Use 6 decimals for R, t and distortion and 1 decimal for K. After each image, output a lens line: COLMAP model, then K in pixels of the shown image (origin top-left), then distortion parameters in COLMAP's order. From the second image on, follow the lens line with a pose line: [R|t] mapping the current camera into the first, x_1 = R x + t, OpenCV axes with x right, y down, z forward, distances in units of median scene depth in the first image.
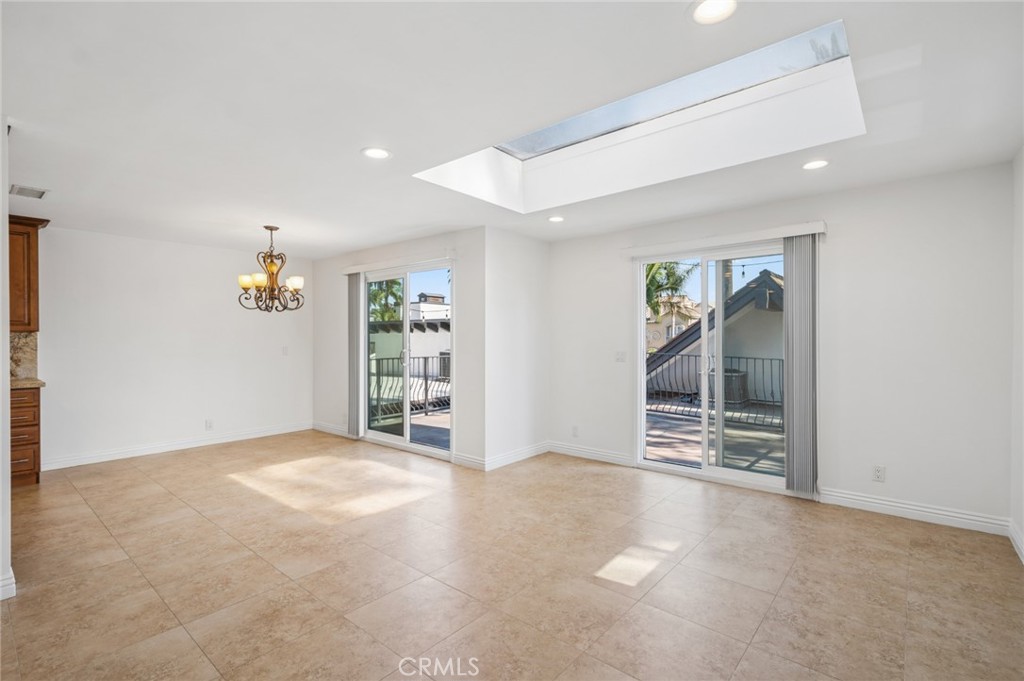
lens RADIAL K [[477.1, 0, 516.9], [0, 477.1, 342.5], [0, 0, 1]] dist [0.010179, -0.001362]
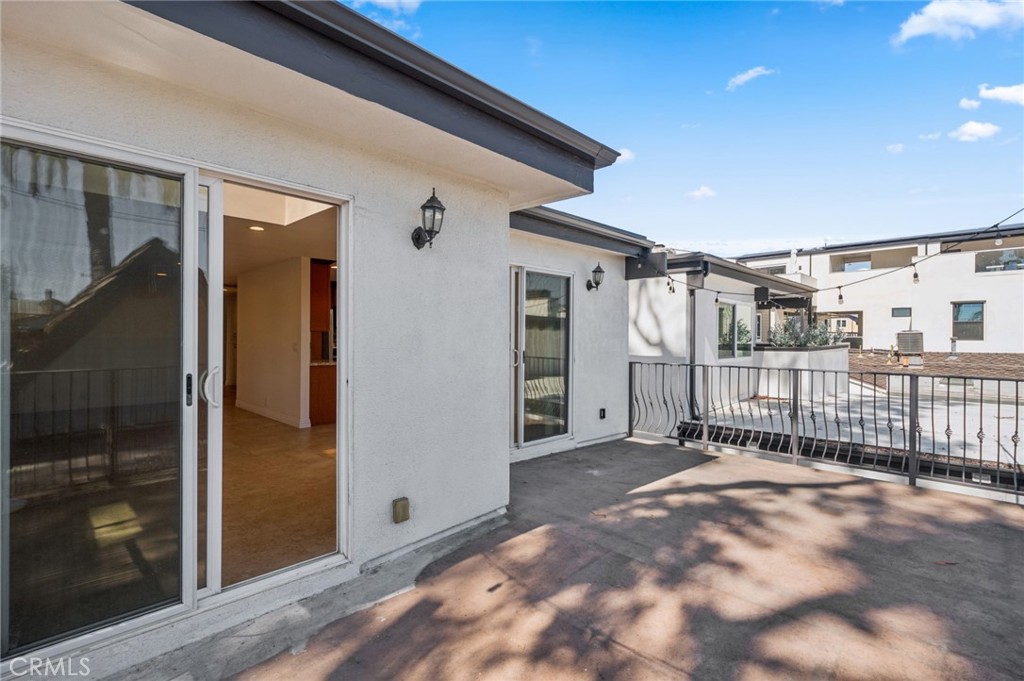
lens RADIAL K [[477.1, 0, 507.1], [0, 477.1, 336.8], [0, 0, 1]] dist [0.010179, -0.001362]
pose [[-0.093691, 0.006094, -0.995583, 0.972054], [-0.014511, 0.999867, 0.007486, -0.020836], [0.995496, 0.015149, -0.093590, 1.502068]]
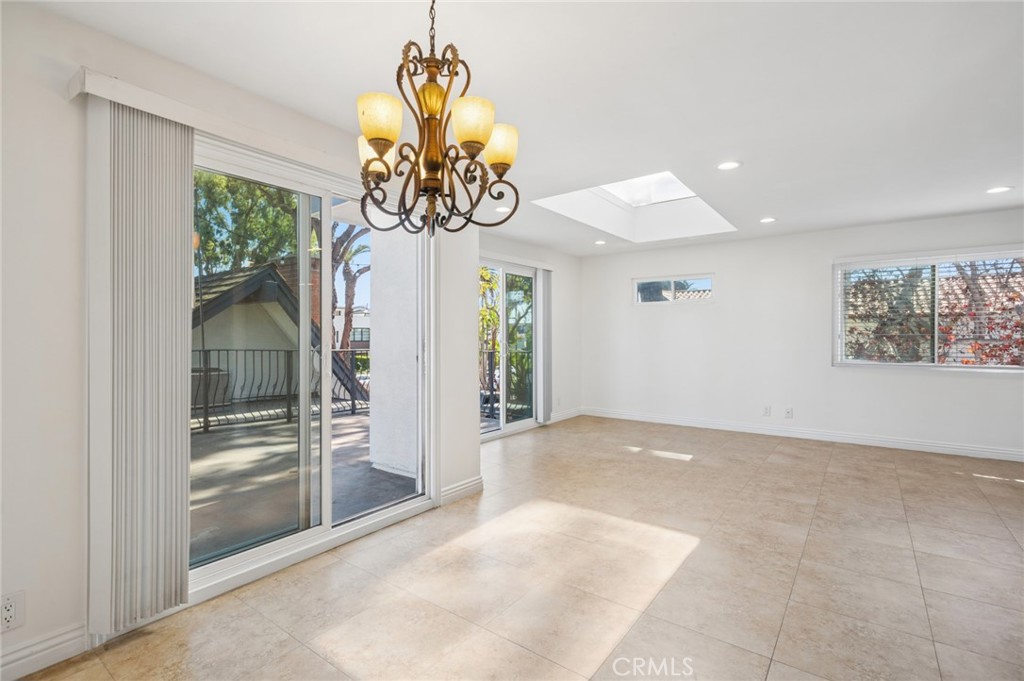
lens RADIAL K [[477.1, 0, 514.0], [0, 477.1, 338.4], [0, 0, 1]] dist [0.010179, -0.001362]
pose [[-0.074747, 0.001667, 0.997201, -1.032778], [0.016053, 0.999871, -0.000468, 0.014412], [-0.997073, 0.015973, -0.074764, 1.174983]]
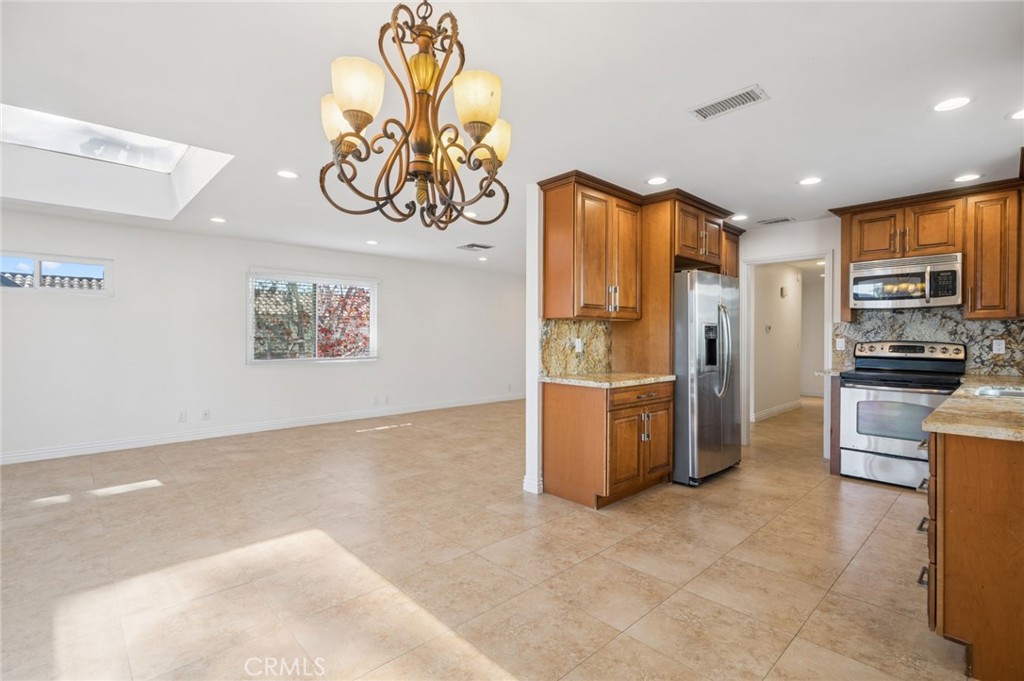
lens RADIAL K [[477.1, 0, 517.7], [0, 477.1, 340.3], [0, 0, 1]] dist [0.010179, -0.001362]
pose [[-0.994461, 0.004485, 0.105011, -0.734081], [0.007039, 0.999688, 0.023970, 0.002046], [-0.104871, 0.024577, -0.994182, 1.571623]]
